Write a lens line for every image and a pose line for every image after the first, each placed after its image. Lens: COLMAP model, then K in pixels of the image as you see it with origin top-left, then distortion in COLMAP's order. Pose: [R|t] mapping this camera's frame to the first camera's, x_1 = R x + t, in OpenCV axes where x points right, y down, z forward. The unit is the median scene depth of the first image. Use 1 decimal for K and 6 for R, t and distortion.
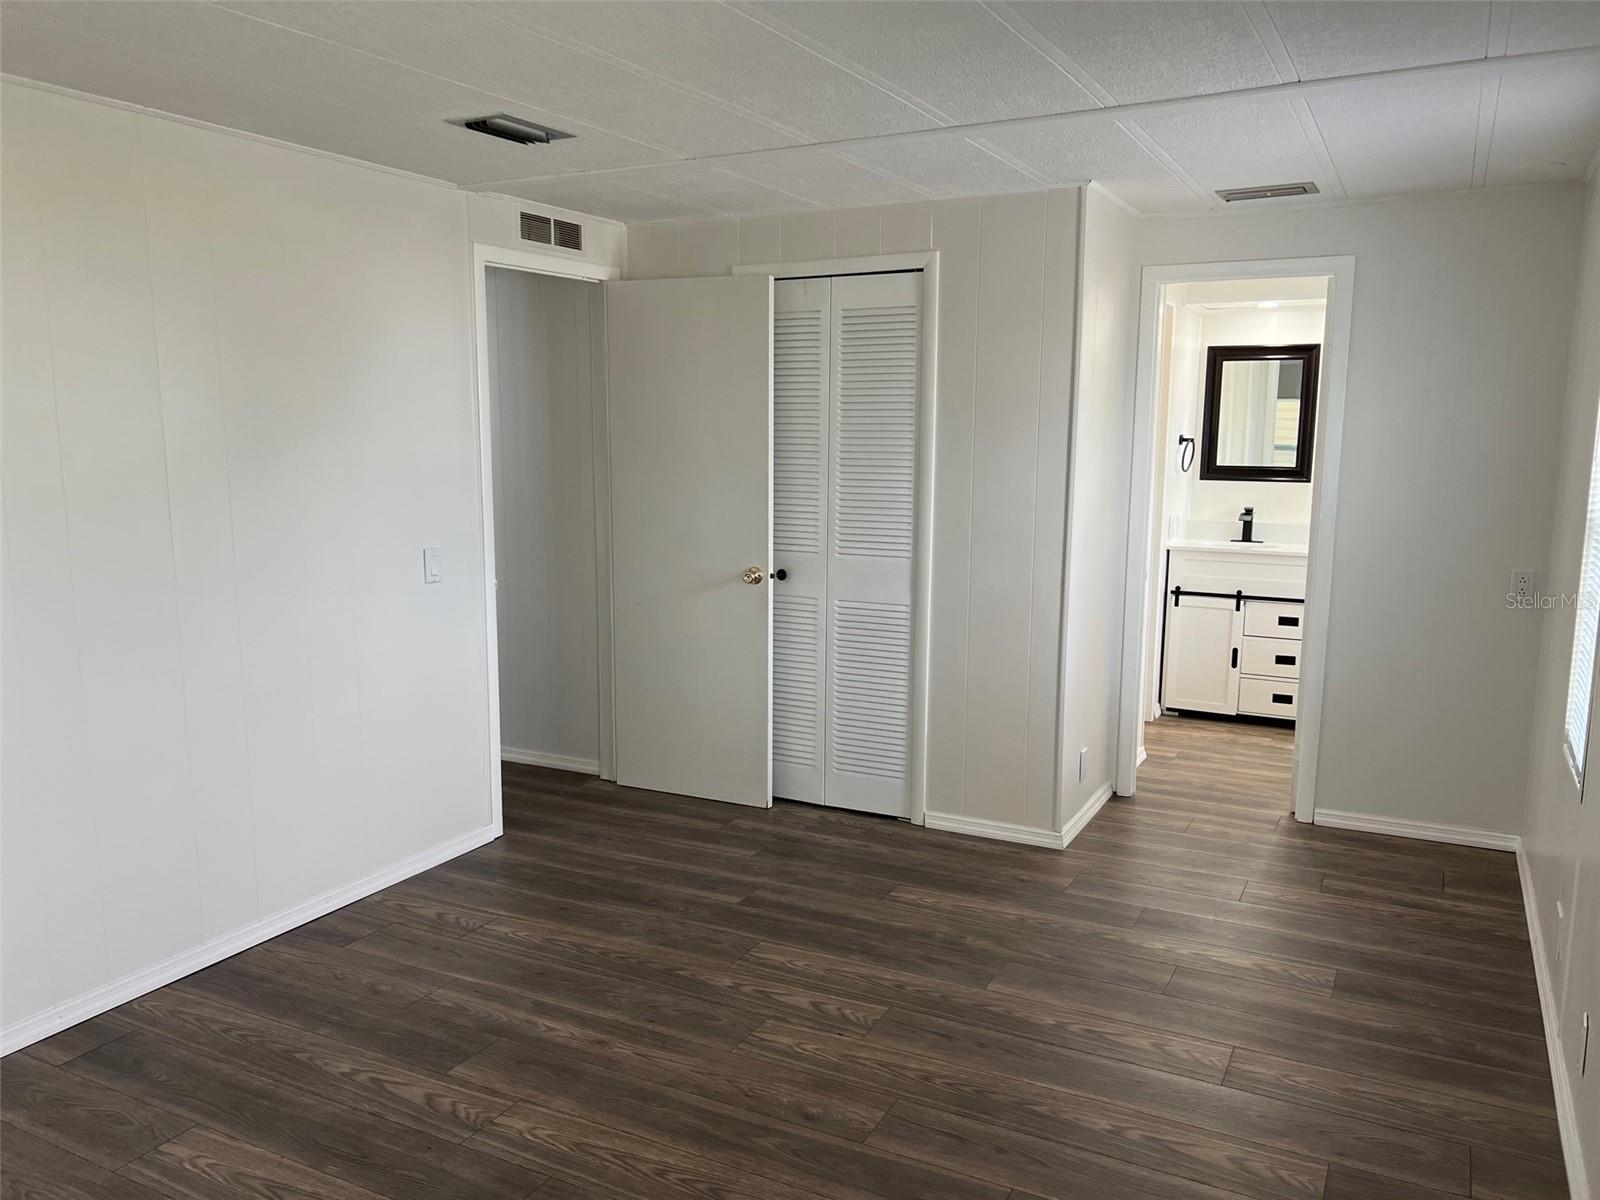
lens RADIAL K [[1213.8, 0, 797.7], [0, 1213.8, 615.4], [0, 0, 1]] dist [0.077652, -0.089998]
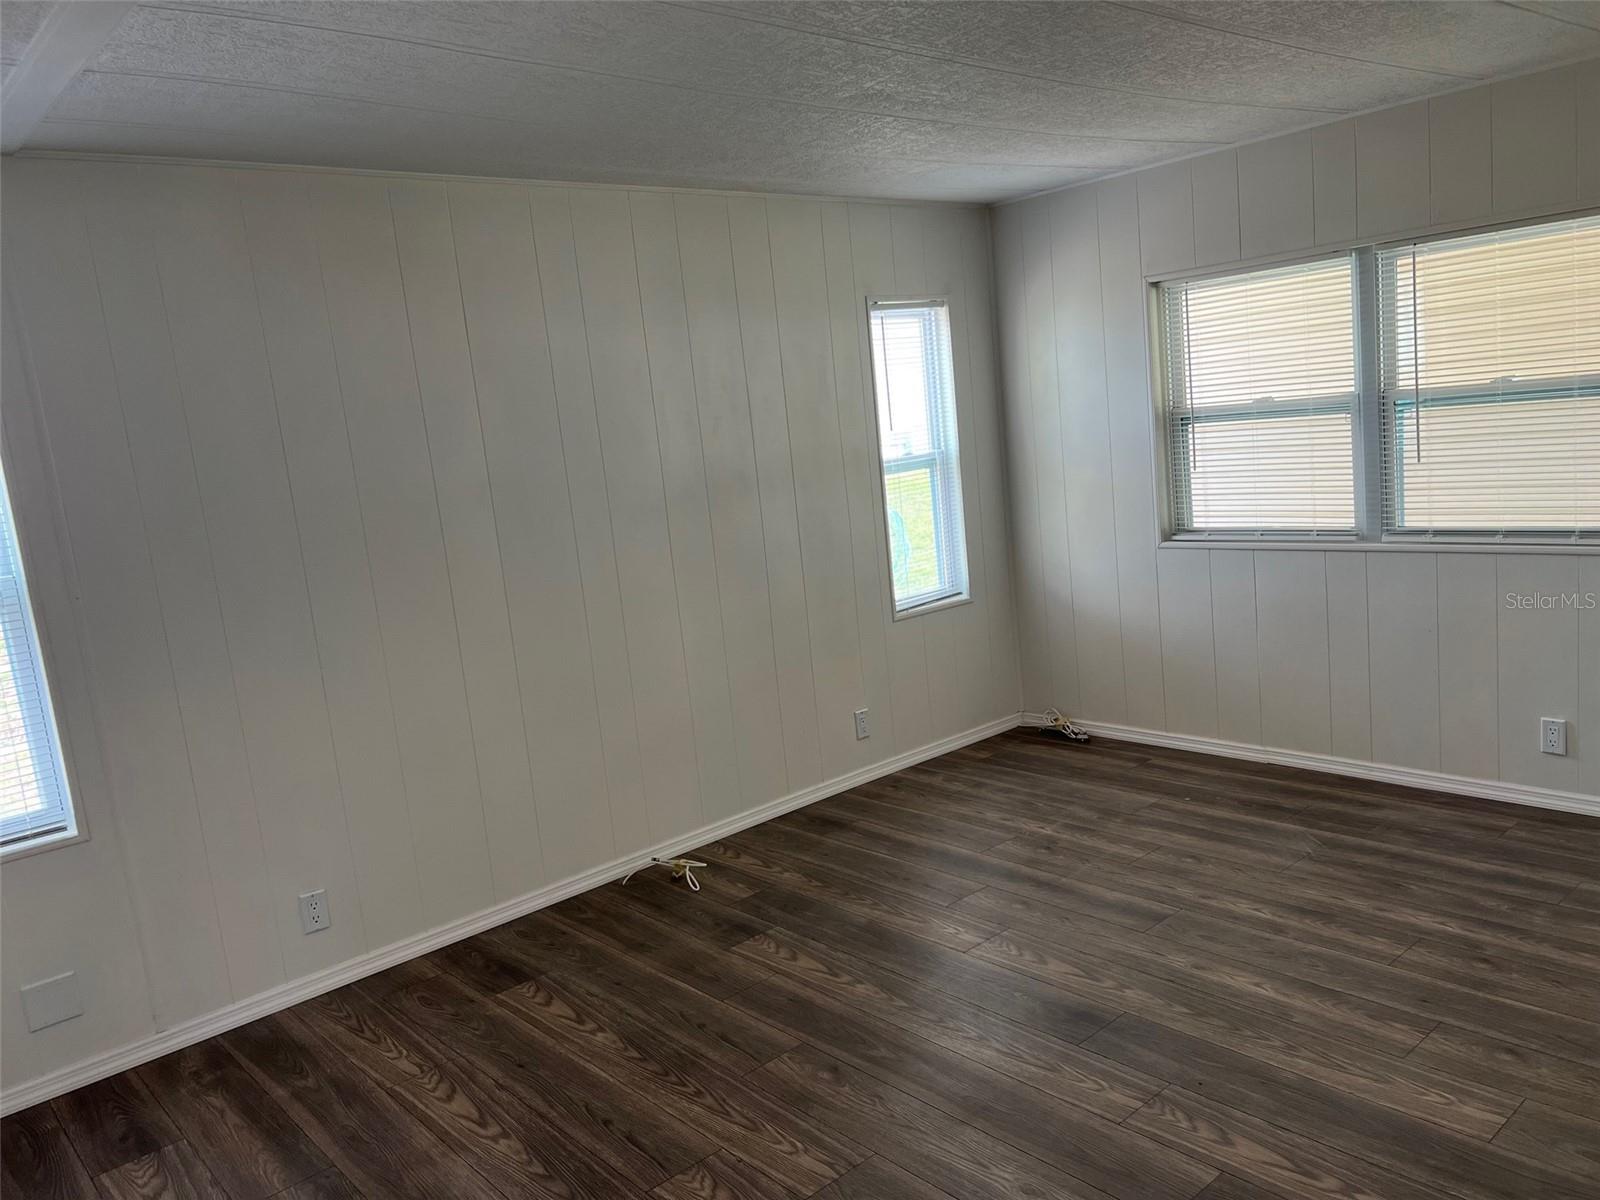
lens RADIAL K [[1213.8, 0, 797.7], [0, 1213.8, 615.4], [0, 0, 1]] dist [0.077652, -0.089998]
pose [[-0.928887, 0.031654, 0.369008, -0.319676], [0.152737, 0.940411, 0.303807, -0.248920], [-0.337403, 0.338563, -0.878370, 1.589859]]
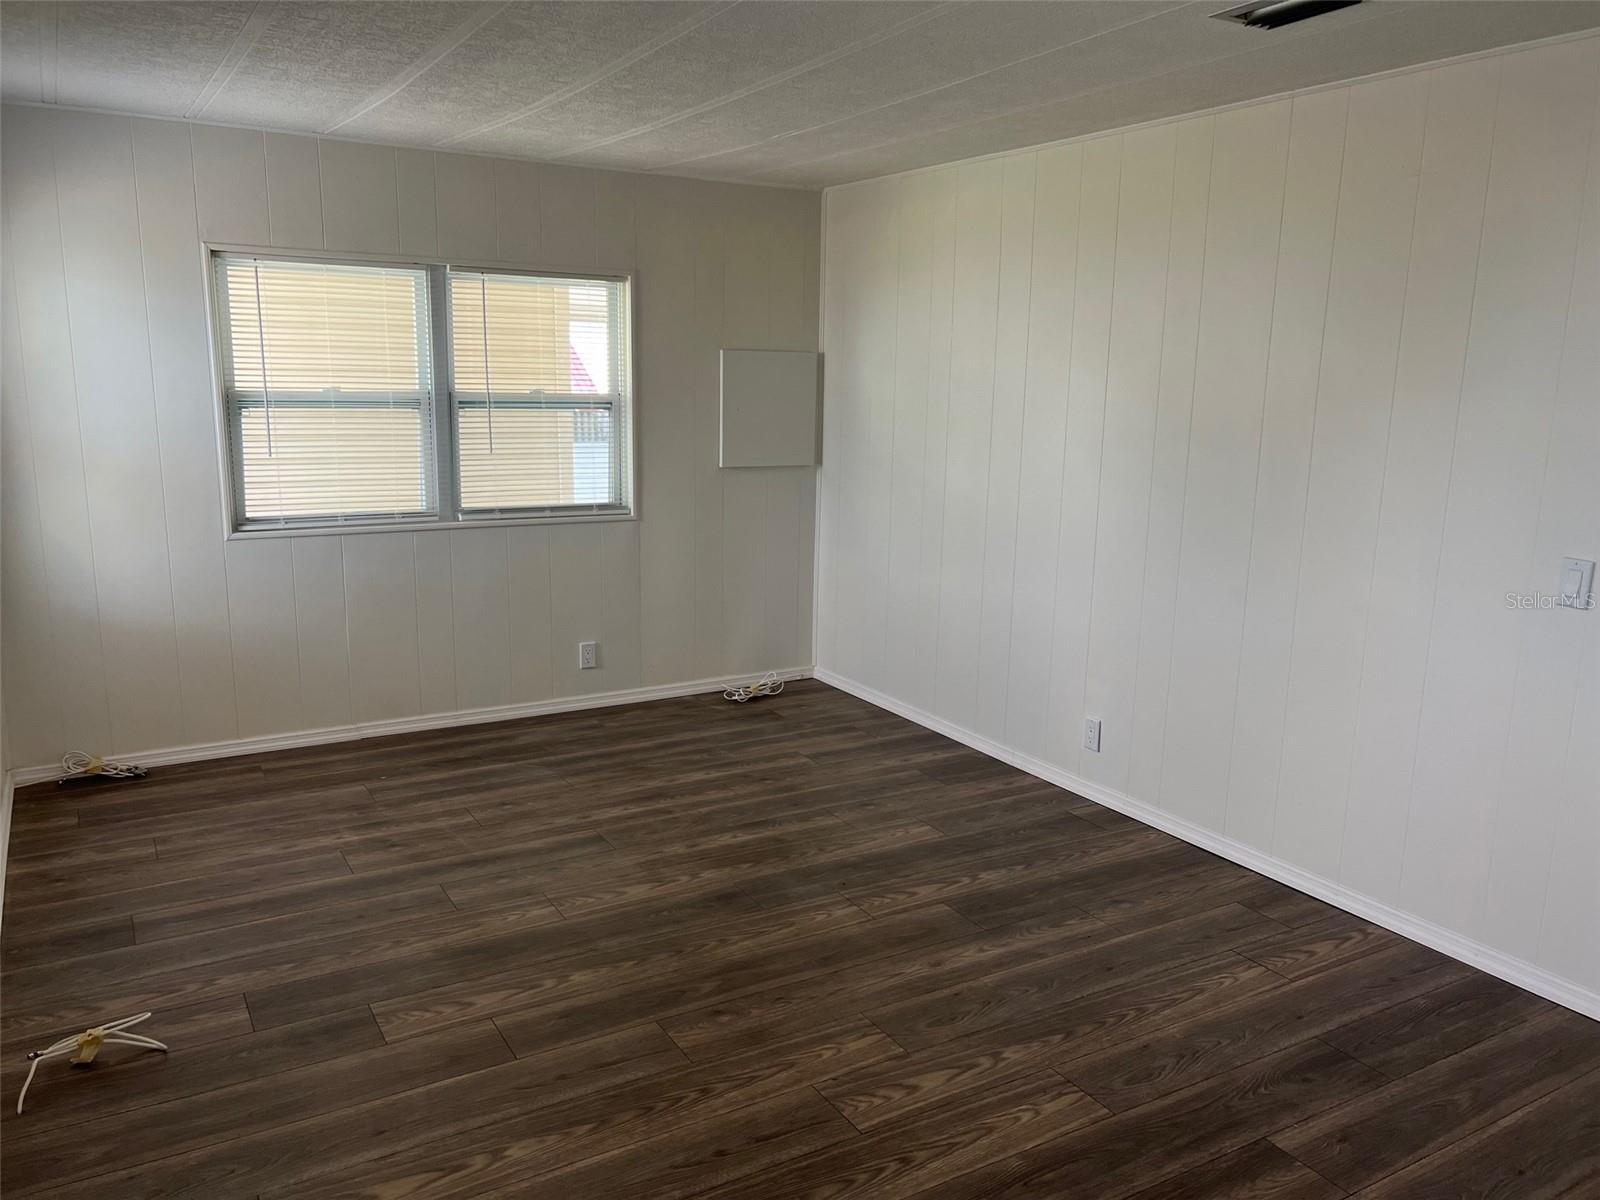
lens RADIAL K [[1213.8, 0, 797.7], [0, 1213.8, 615.4], [0, 0, 1]] dist [0.077652, -0.089998]
pose [[-0.521958, 0.161113, -0.837617, 0.721031], [-0.152770, 0.948463, 0.277631, -0.204472], [0.839179, 0.272875, -0.470444, 1.296393]]
